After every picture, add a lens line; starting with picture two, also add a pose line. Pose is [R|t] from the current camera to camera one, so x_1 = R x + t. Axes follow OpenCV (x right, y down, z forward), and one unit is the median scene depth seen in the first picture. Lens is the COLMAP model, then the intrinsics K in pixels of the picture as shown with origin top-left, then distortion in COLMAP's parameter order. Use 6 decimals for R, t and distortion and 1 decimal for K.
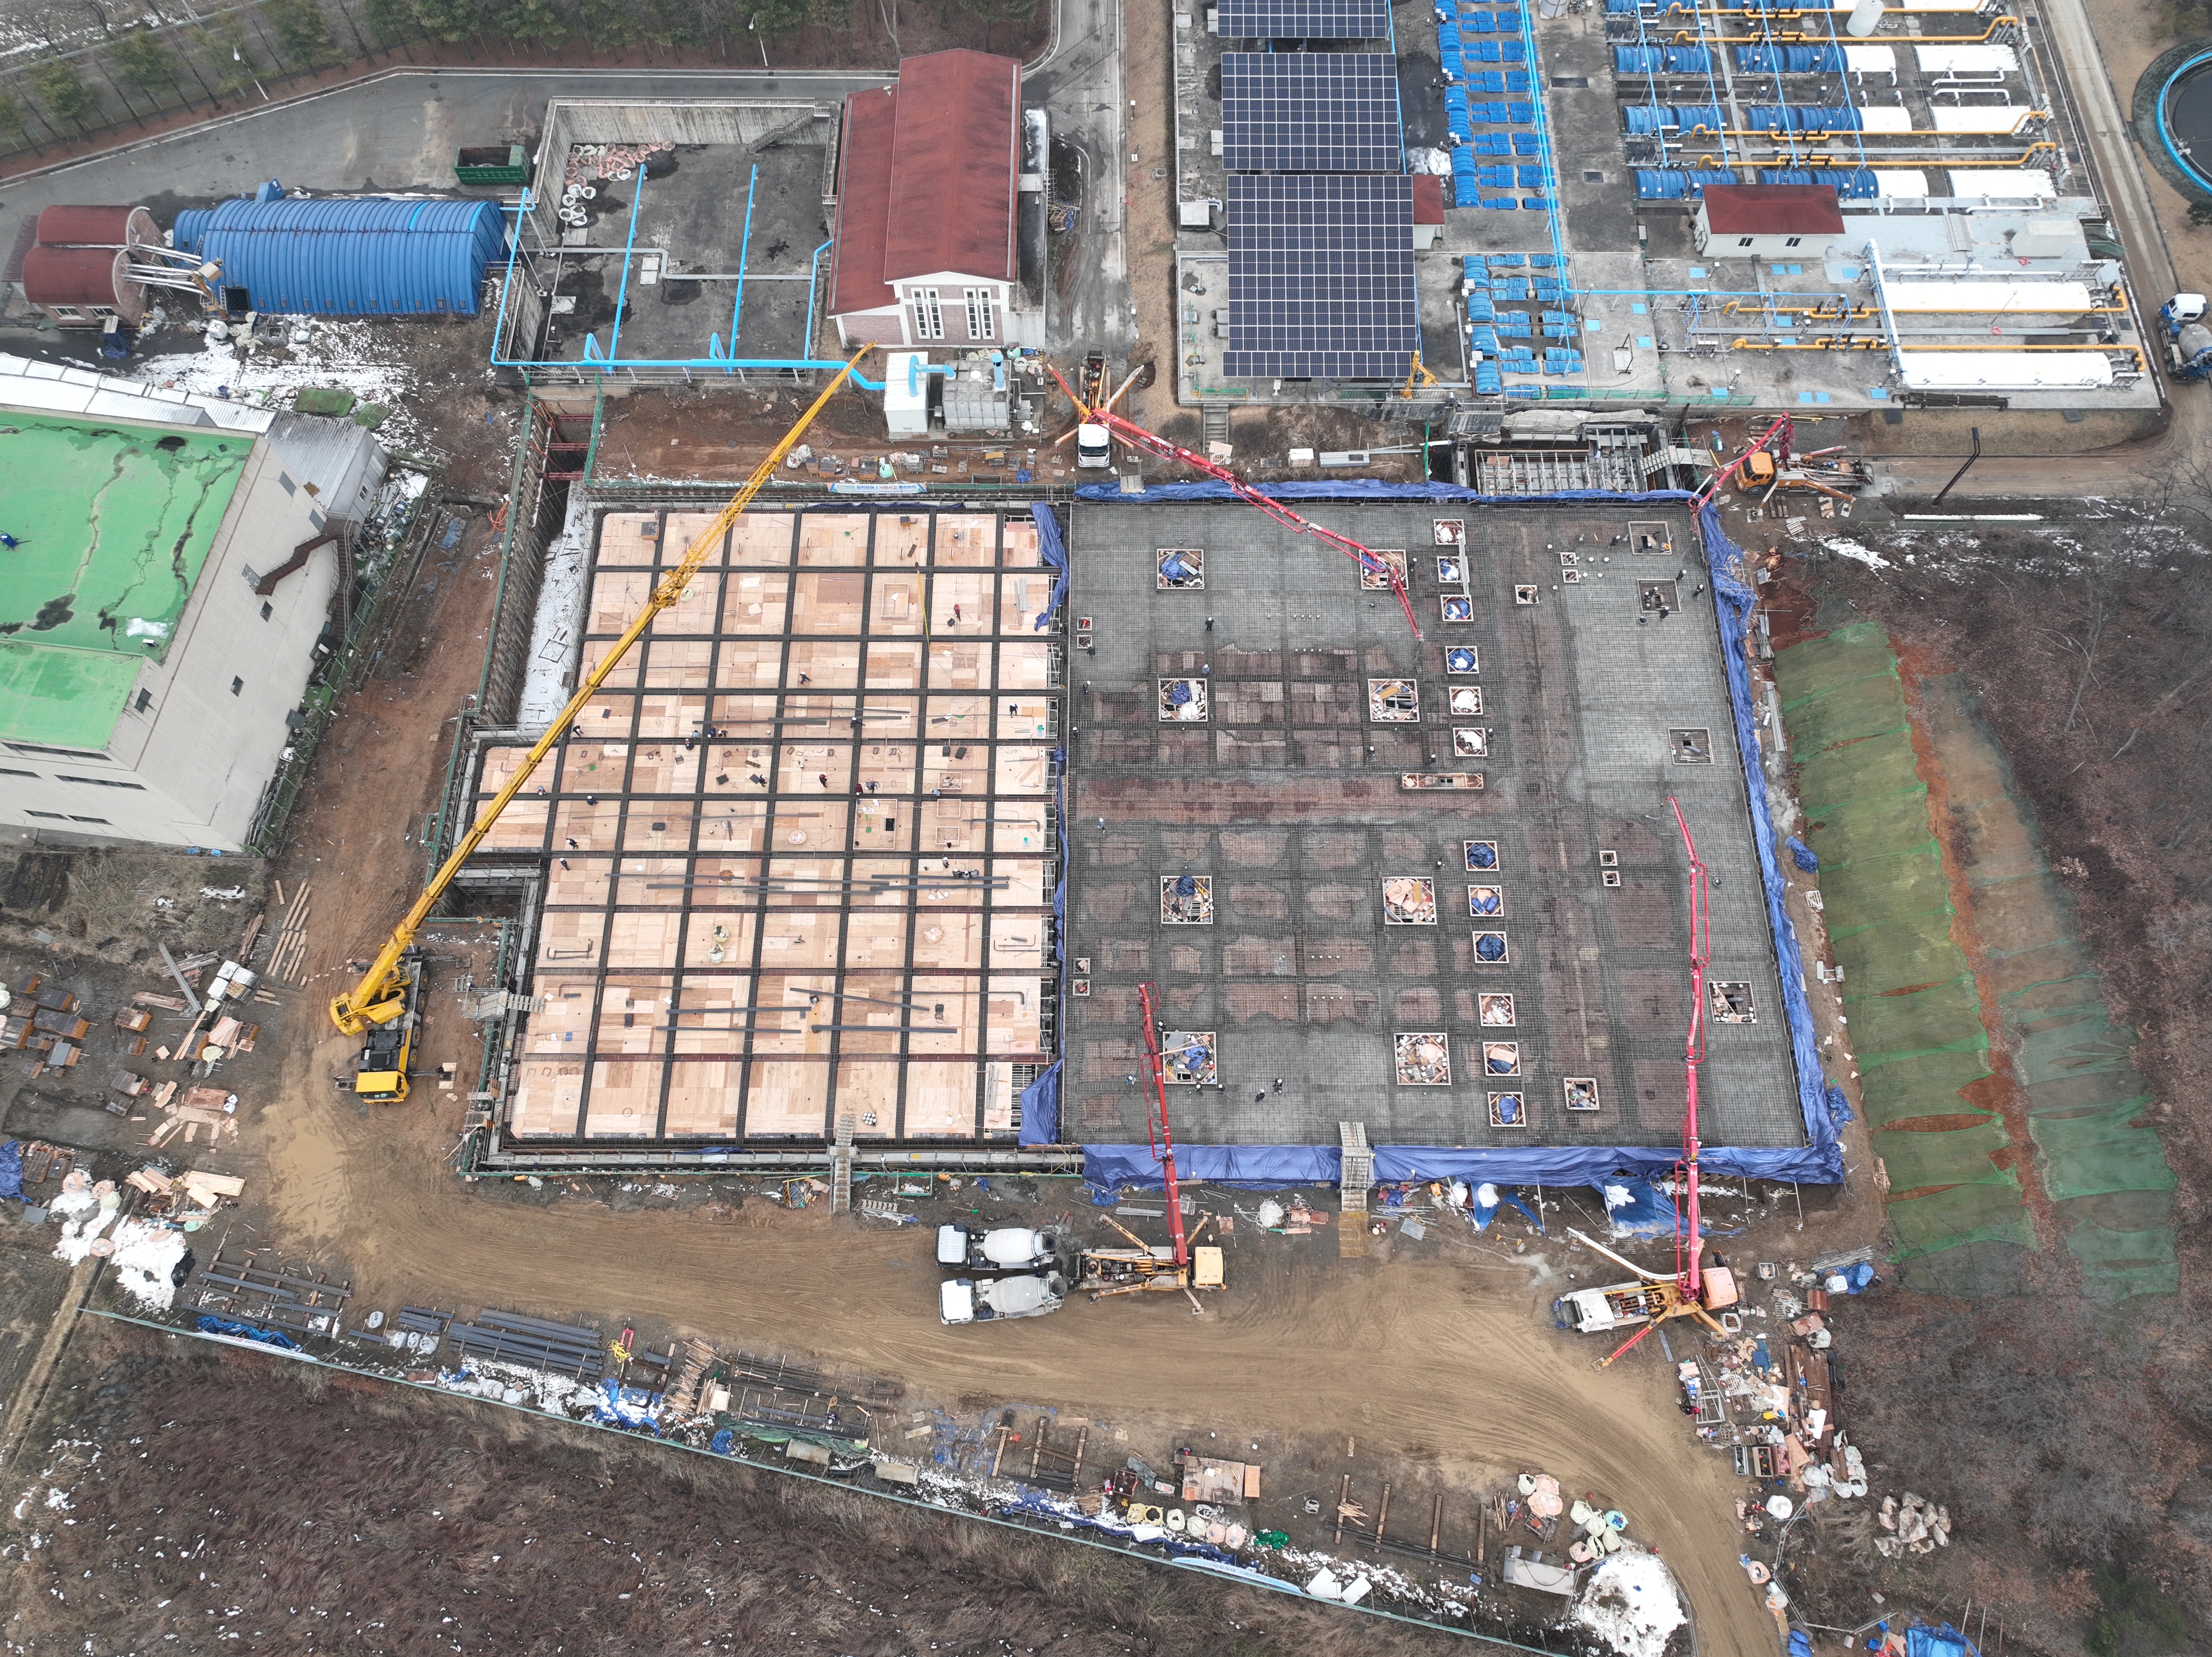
lens RADIAL K [[1551.7, 0, 1106.0], [0, 1551.7, 828.5], [0, 0, 1]] dist [-0.010174, 0.026279]
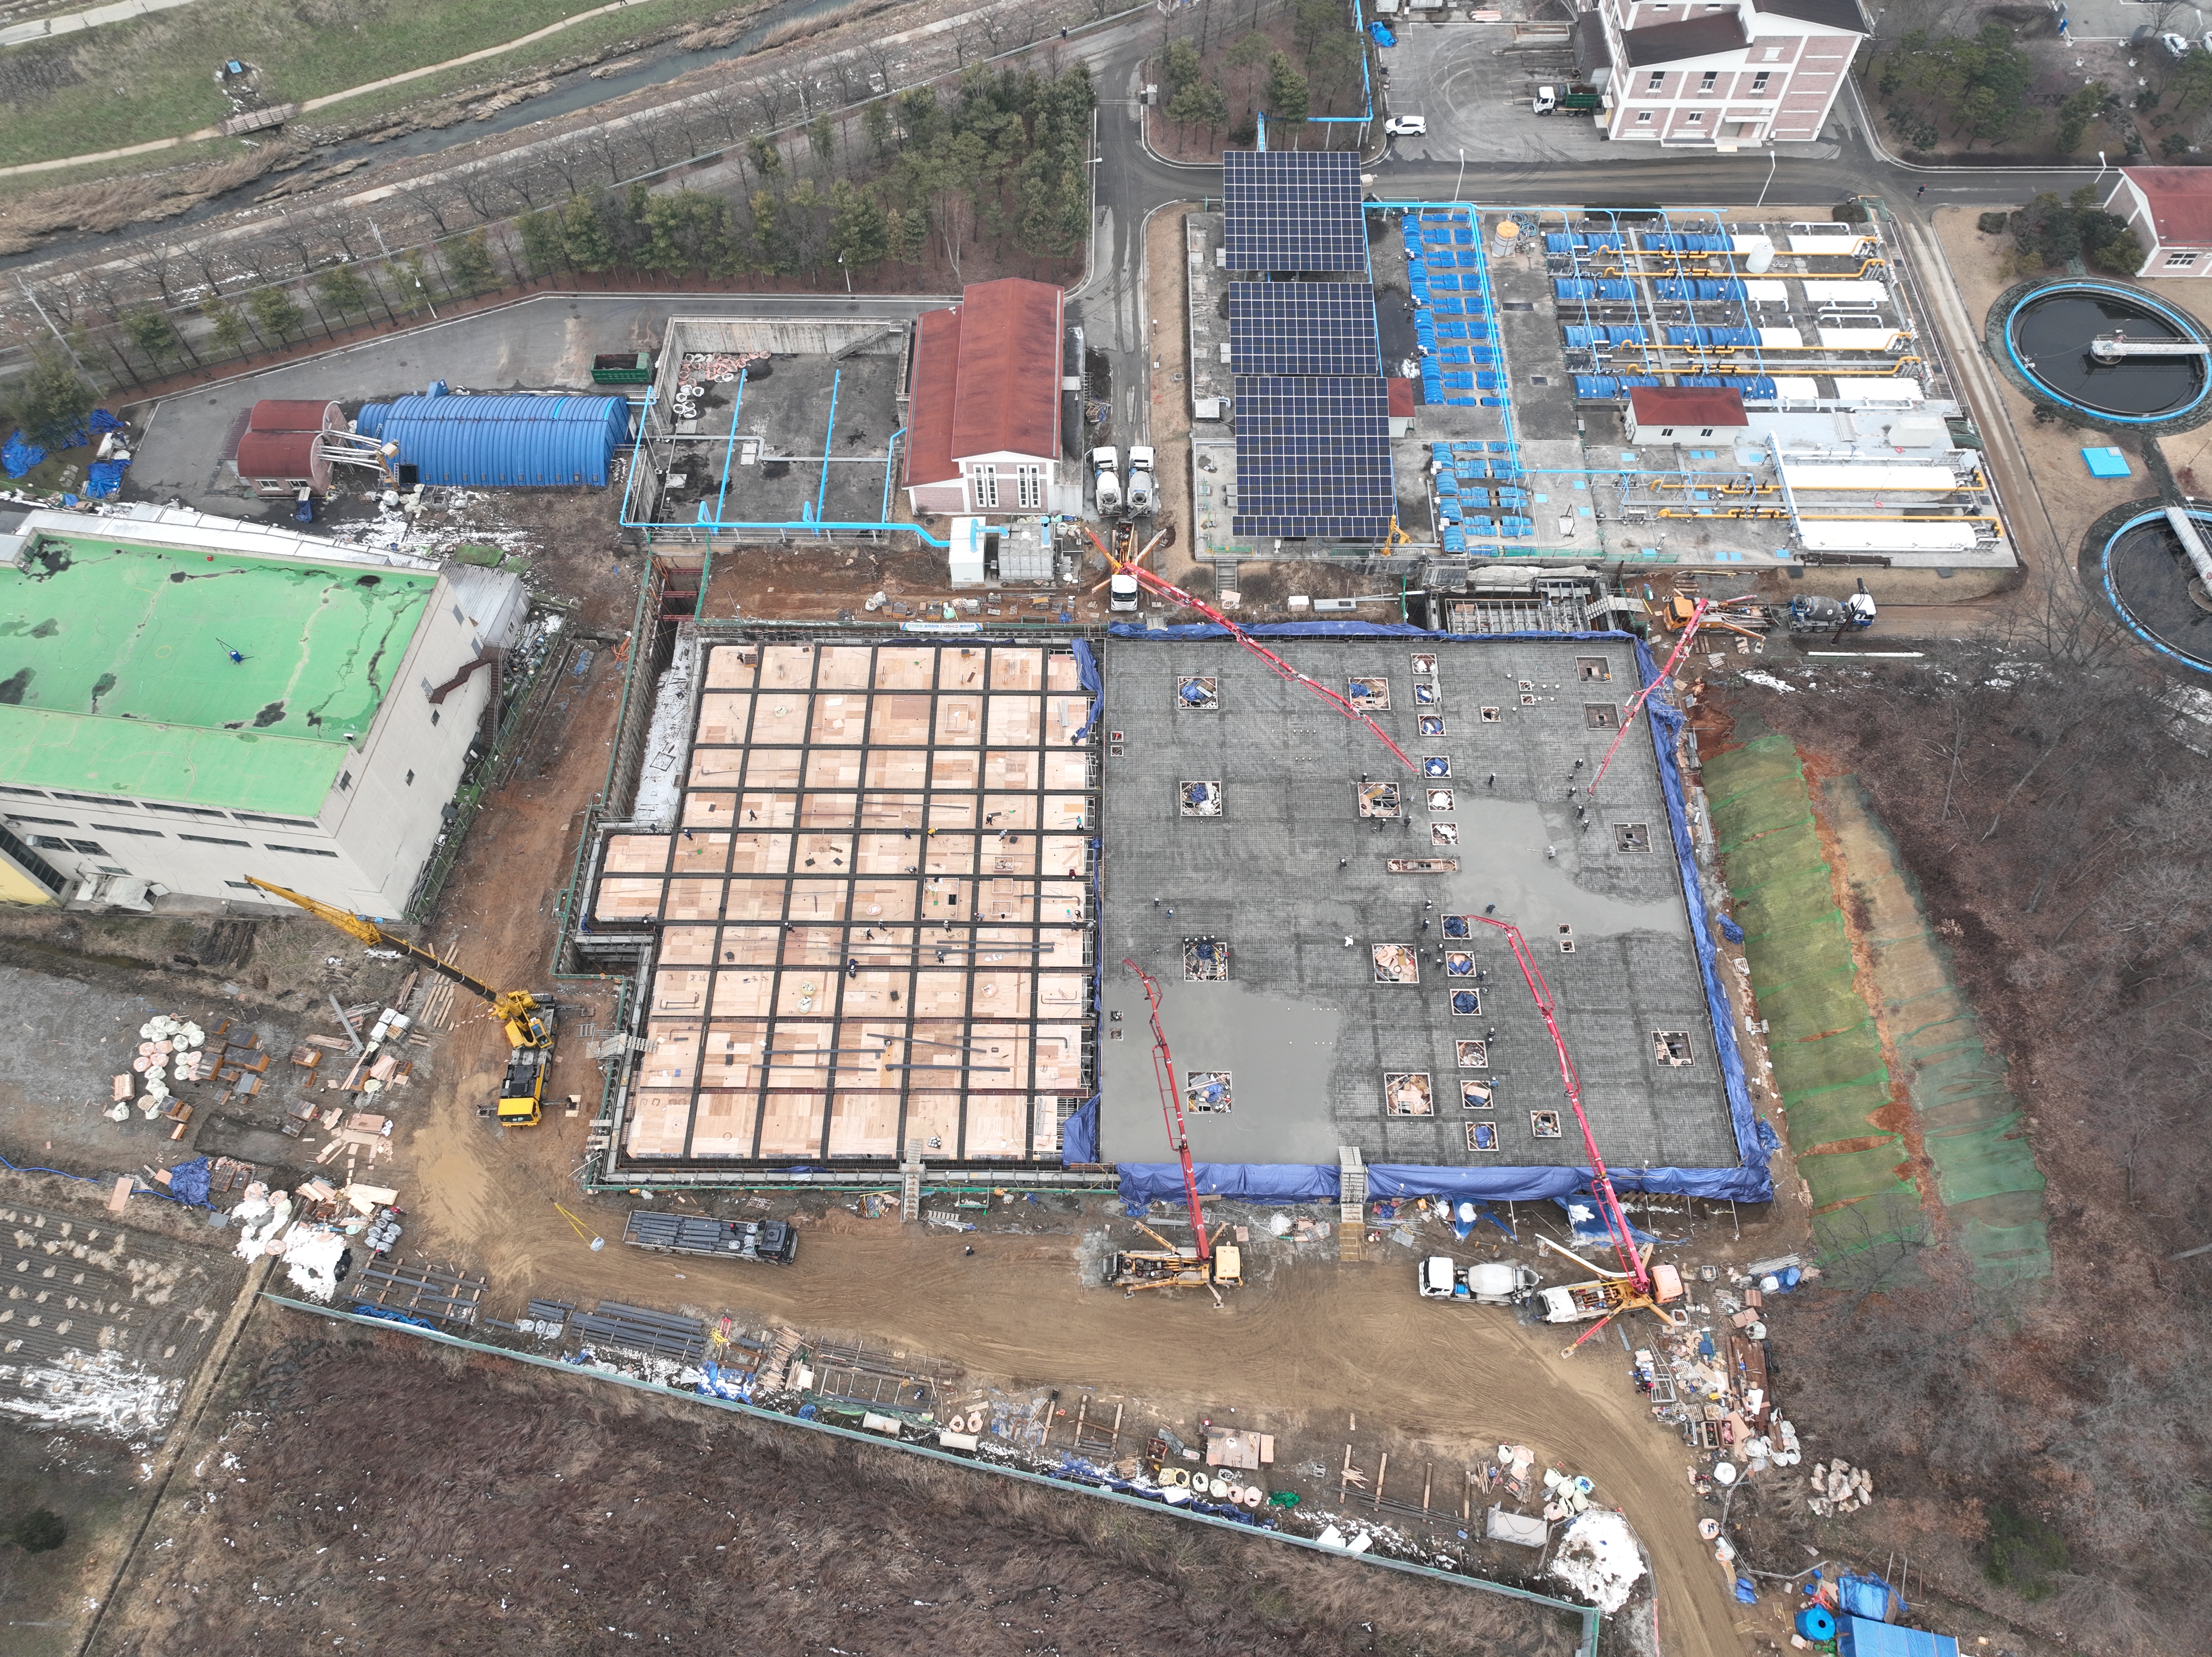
lens RADIAL K [[1551.7, 0, 1106.0], [0, 1551.7, 828.5], [0, 0, 1]] dist [-0.010174, 0.026279]
pose [[0.999992, 0.003903, -0.000822, -0.022111], [-0.003977, 0.991315, -0.131449, 0.097602], [0.000302, 0.131451, 0.991323, -0.171298]]
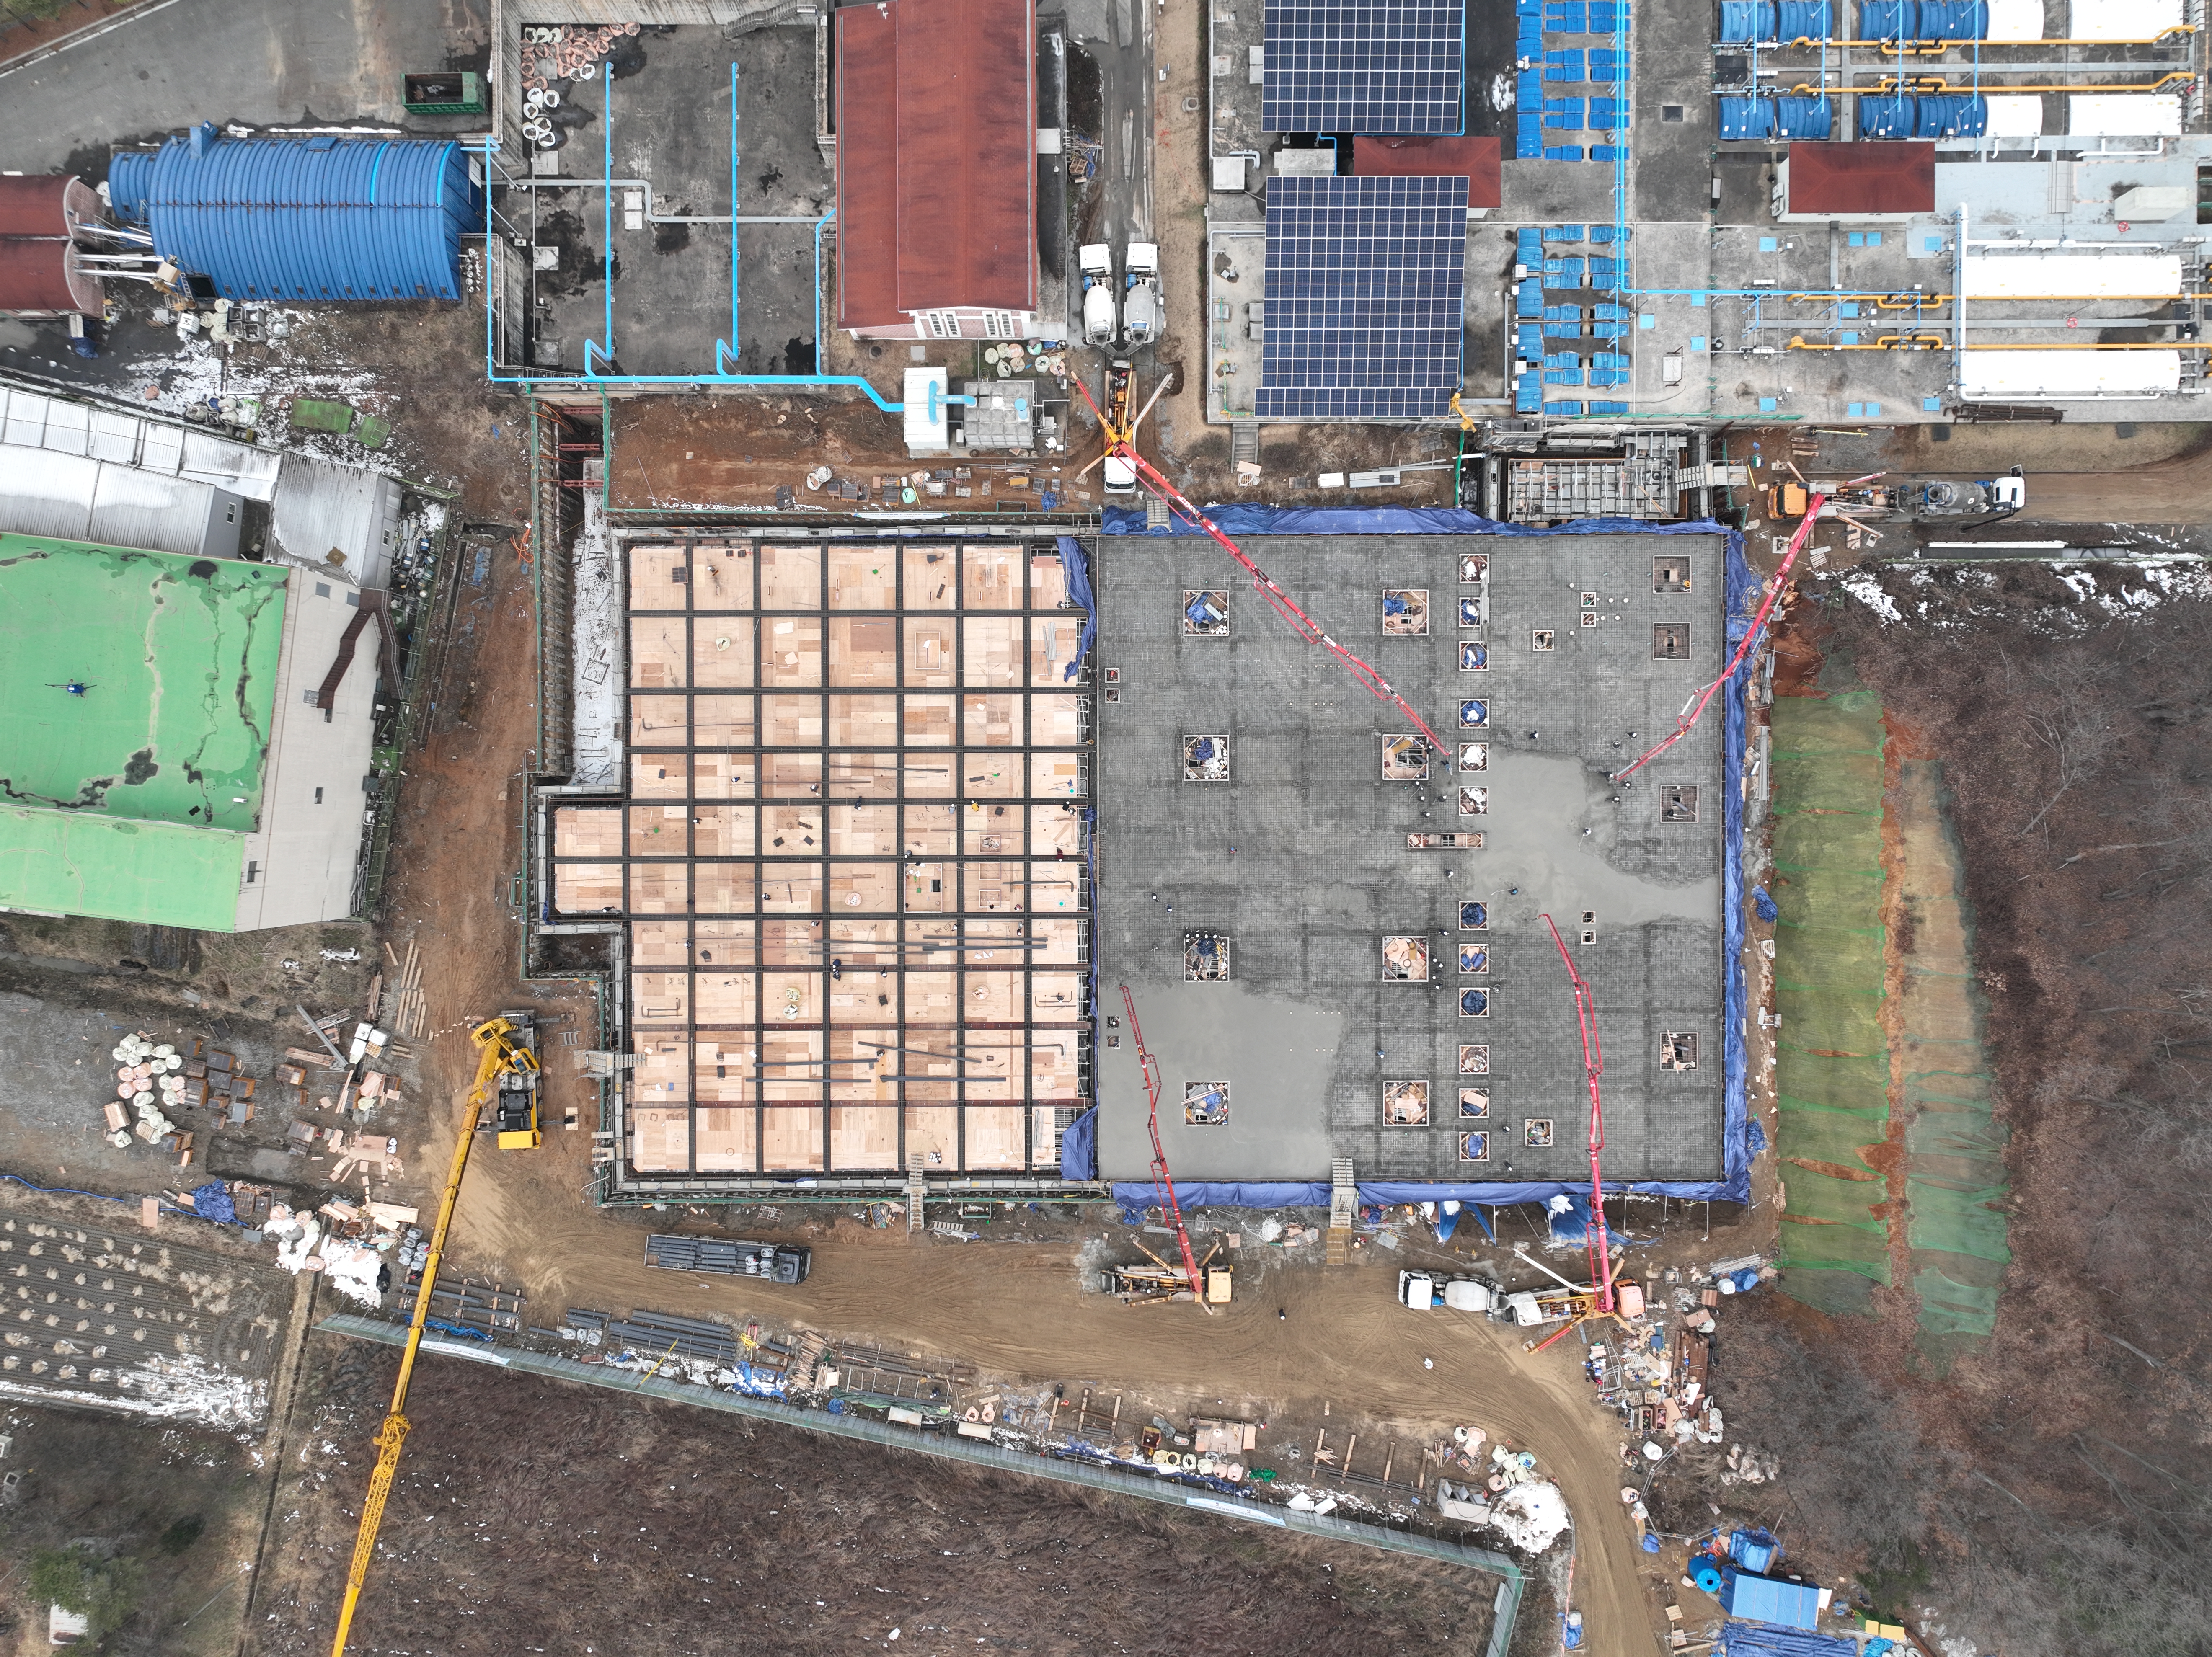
lens RADIAL K [[1551.7, 0, 1106.0], [0, 1551.7, 828.5], [0, 0, 1]] dist [-0.010174, 0.026279]
pose [[0.999983, -0.004584, 0.003722, -0.023566], [0.002726, 0.917527, 0.397665, -0.472209], [-0.005238, -0.397648, 0.917523, 0.011889]]
